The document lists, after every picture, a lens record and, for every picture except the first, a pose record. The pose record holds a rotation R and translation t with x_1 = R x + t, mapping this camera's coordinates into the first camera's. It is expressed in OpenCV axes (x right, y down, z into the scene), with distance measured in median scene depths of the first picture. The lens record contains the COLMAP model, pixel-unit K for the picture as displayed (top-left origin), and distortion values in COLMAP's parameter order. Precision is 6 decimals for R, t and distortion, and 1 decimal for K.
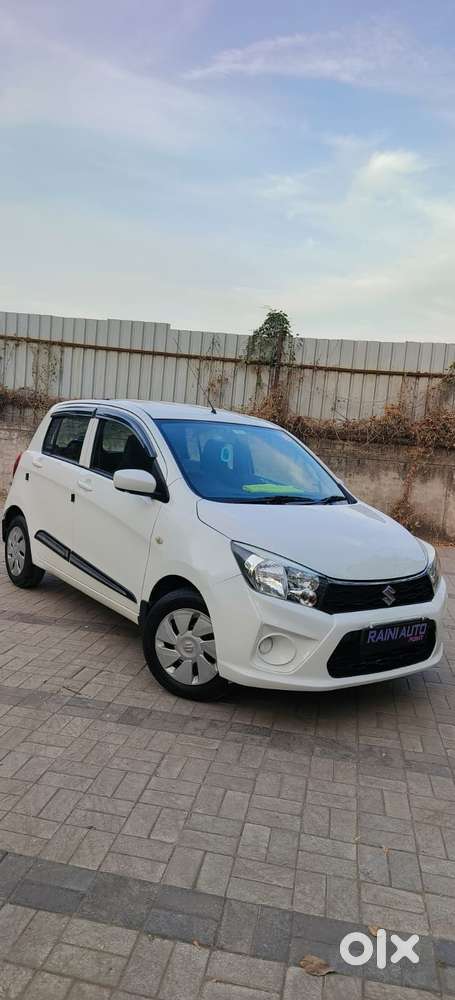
lens RADIAL K [[678.0, 0, 227.5], [0, 678.0, 500.0], [0, 0, 1]] dist [0.051194, -0.027790]
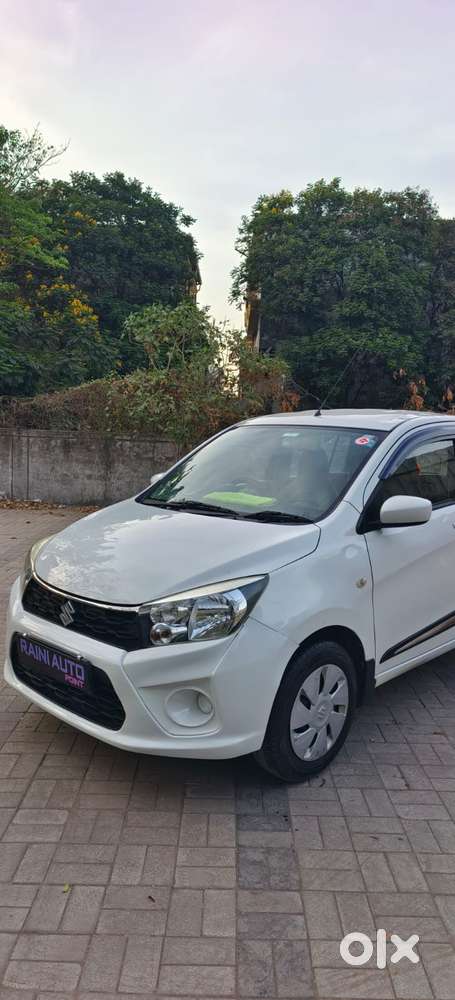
lens RADIAL K [[679.0, 0, 239.2], [0, 679.0, 509.9], [0, 0, 1]] dist [0.042260, 0.001381]
pose [[0.158385, 0.039700, -0.986579, 1.057840], [-0.094586, 0.995206, 0.024863, -0.019754], [0.982837, 0.089378, 0.161381, 1.060860]]
